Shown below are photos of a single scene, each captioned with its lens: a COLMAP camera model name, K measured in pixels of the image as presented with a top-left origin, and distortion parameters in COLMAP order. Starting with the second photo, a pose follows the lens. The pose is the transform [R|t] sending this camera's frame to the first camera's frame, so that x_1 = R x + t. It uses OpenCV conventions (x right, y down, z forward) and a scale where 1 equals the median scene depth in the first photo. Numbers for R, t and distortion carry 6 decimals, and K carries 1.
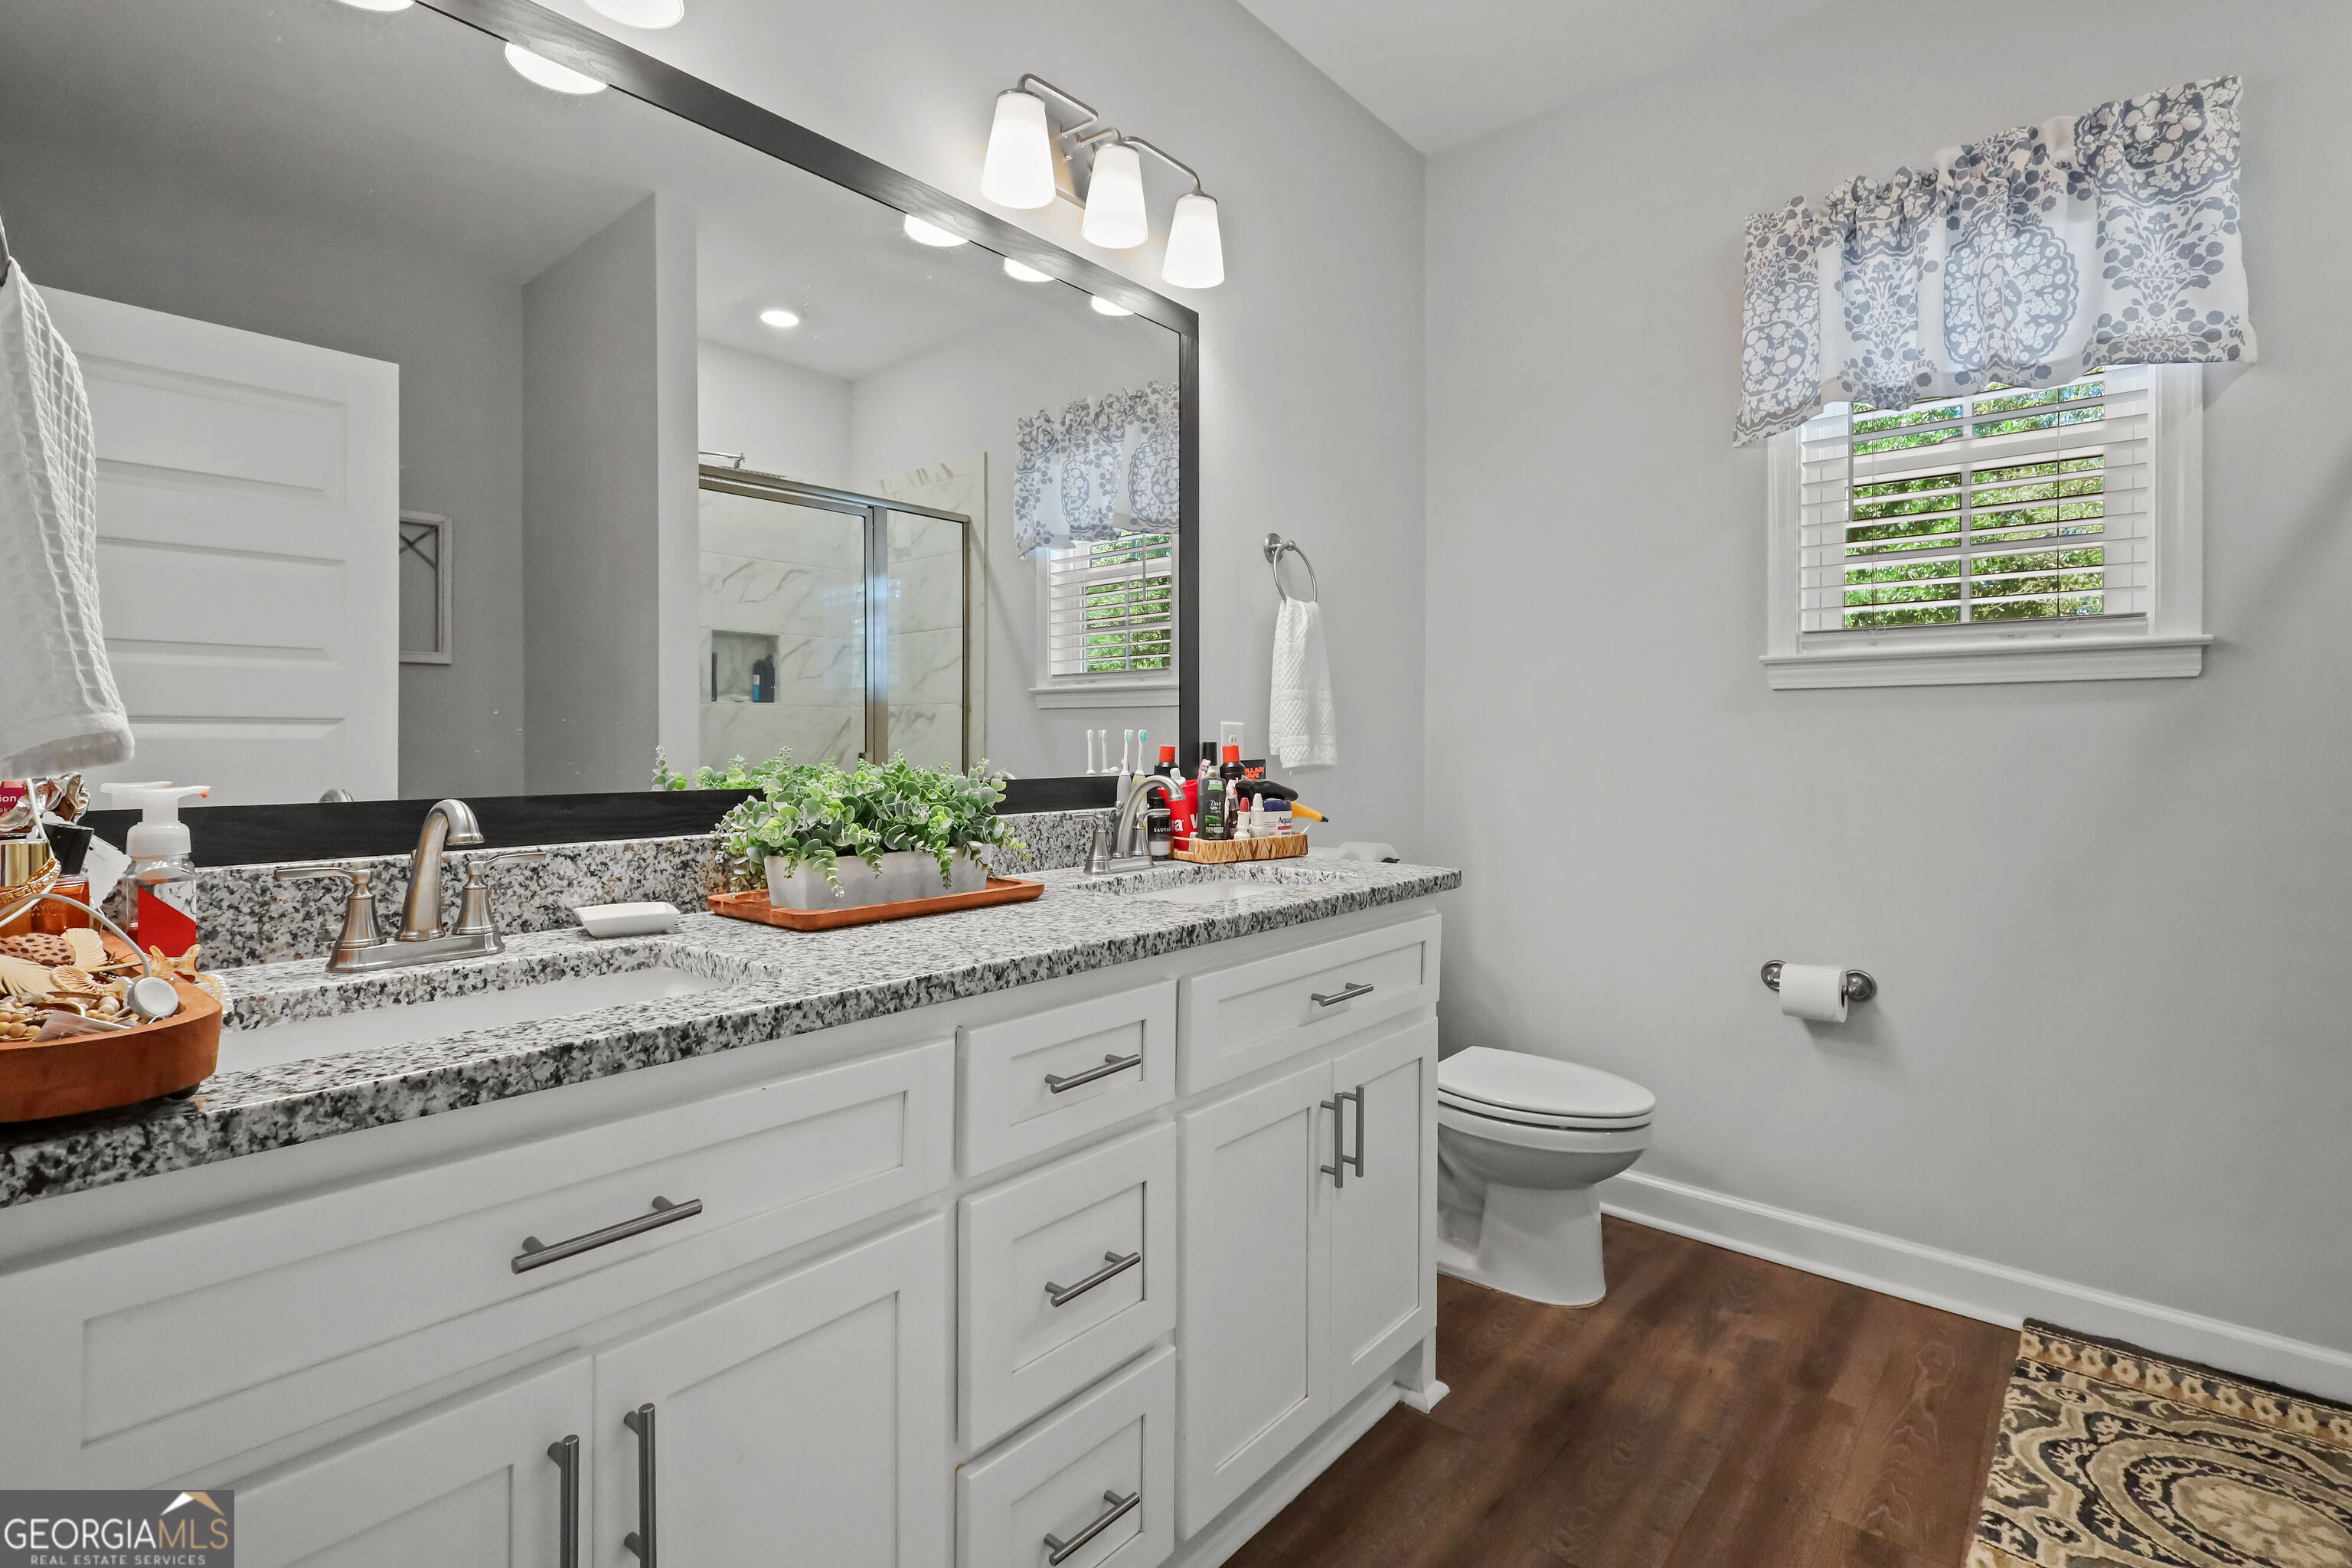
lens RADIAL K [[1106.9, 0, 1173.5], [0, 1106.9, 728.6], [0, 0, 1]] dist [0.000308, 0.000412]
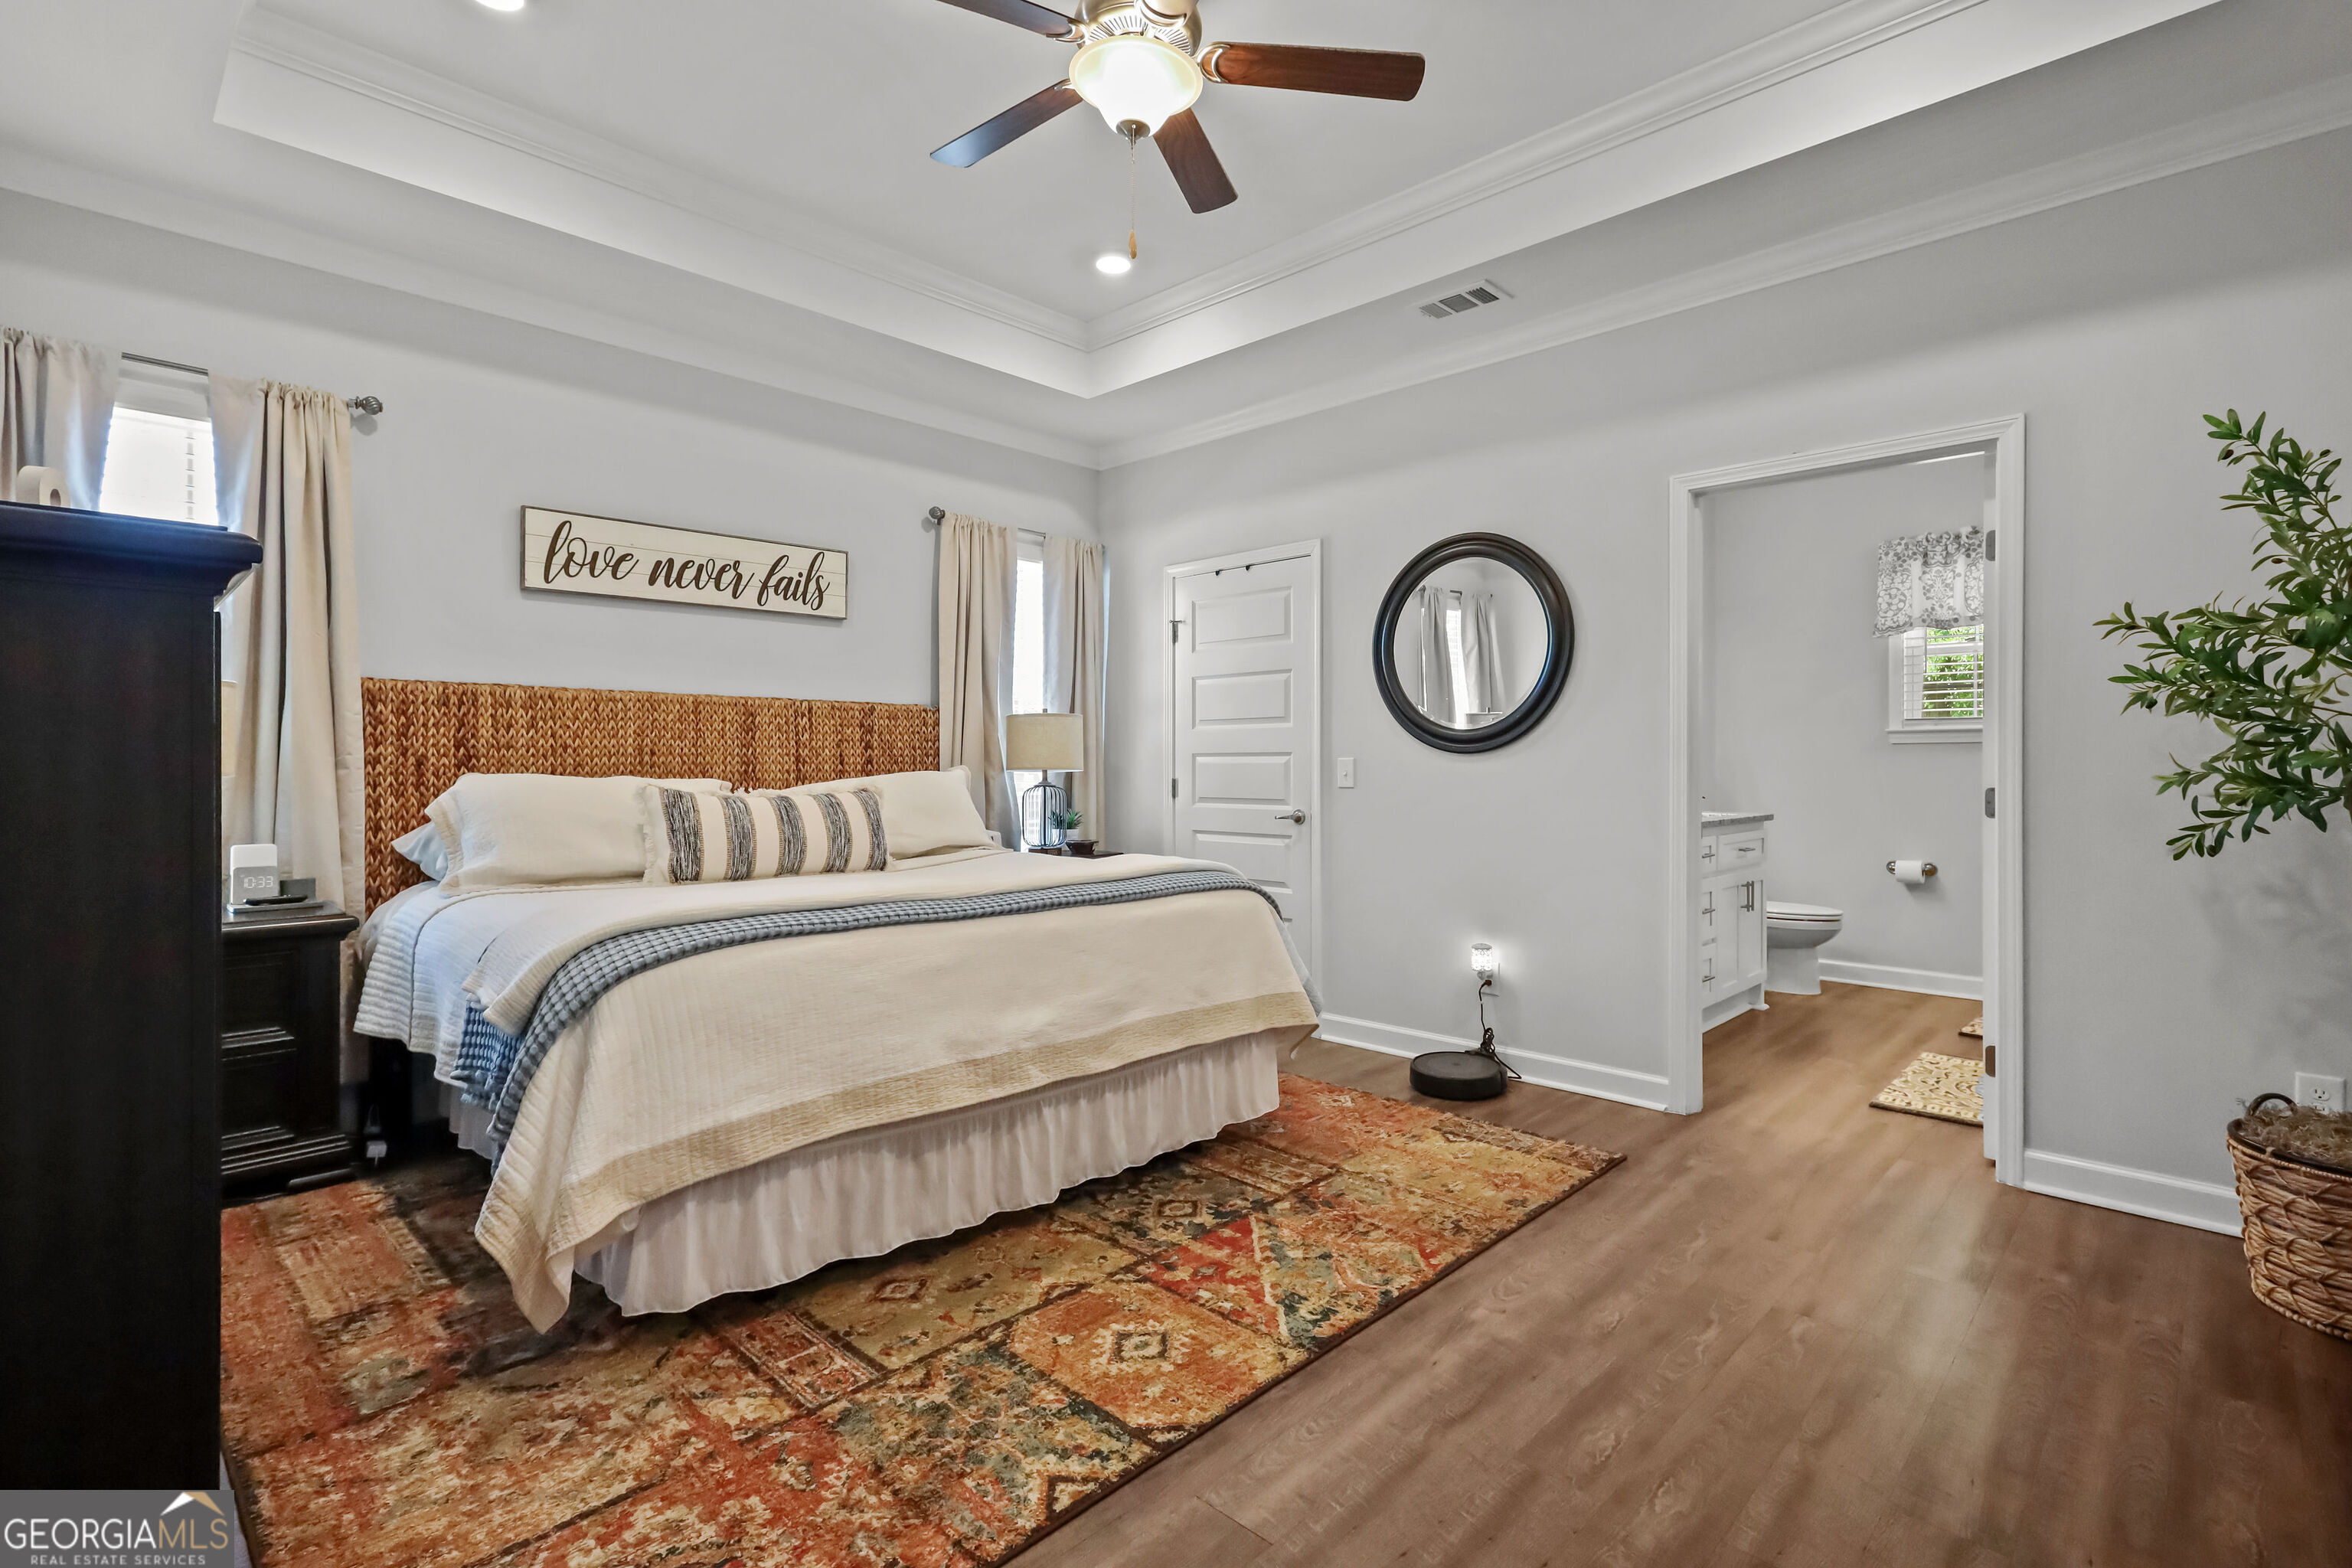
lens RADIAL K [[1106.9, 0, 1173.5], [0, 1106.9, 728.6], [0, 0, 1]] dist [0.000308, 0.000412]
pose [[0.998532, 0.007569, -0.053637, -1.032335], [-0.008492, 0.999819, -0.017002, -0.017638], [0.053499, 0.017433, 0.998416, -1.724656]]
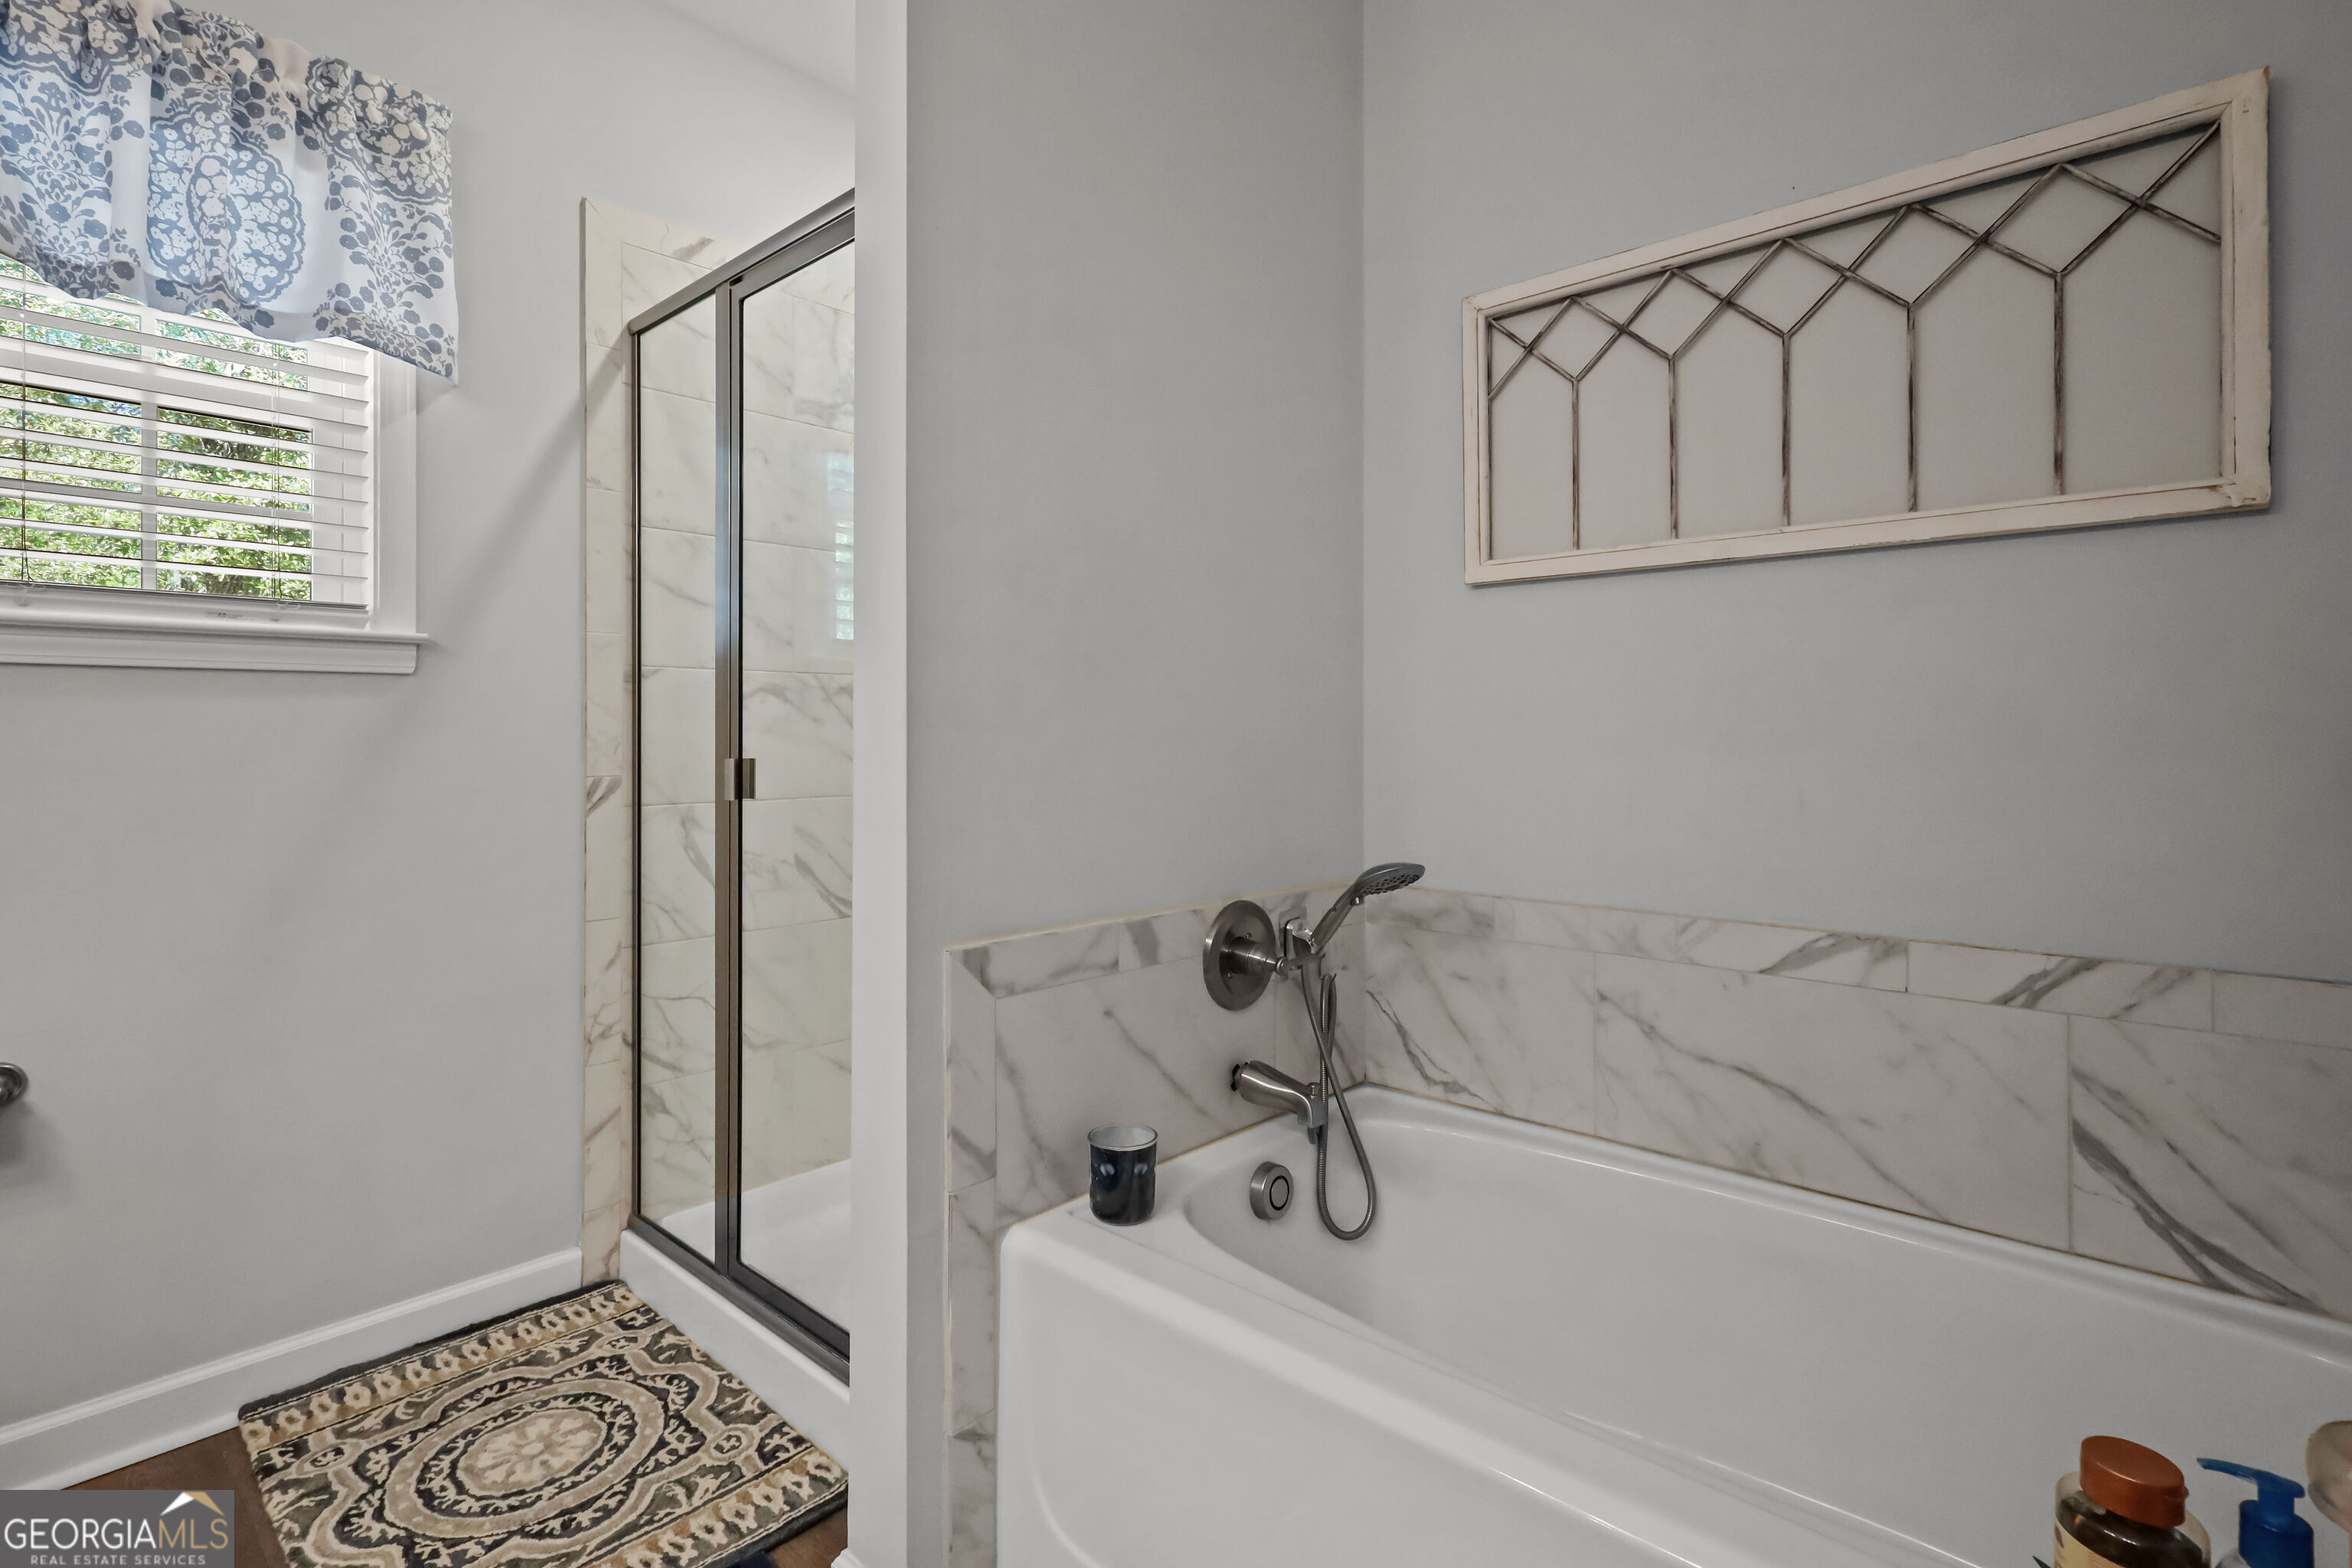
lens RADIAL K [[1106.9, 0, 1173.5], [0, 1106.9, 728.6], [0, 0, 1]] dist [0.000308, 0.000412]
pose [[0.034610, 0.004910, 0.999389, -0.074094], [-0.005514, 0.999974, -0.004722, 0.004401], [-0.999386, -0.005347, 0.034636, 0.266432]]
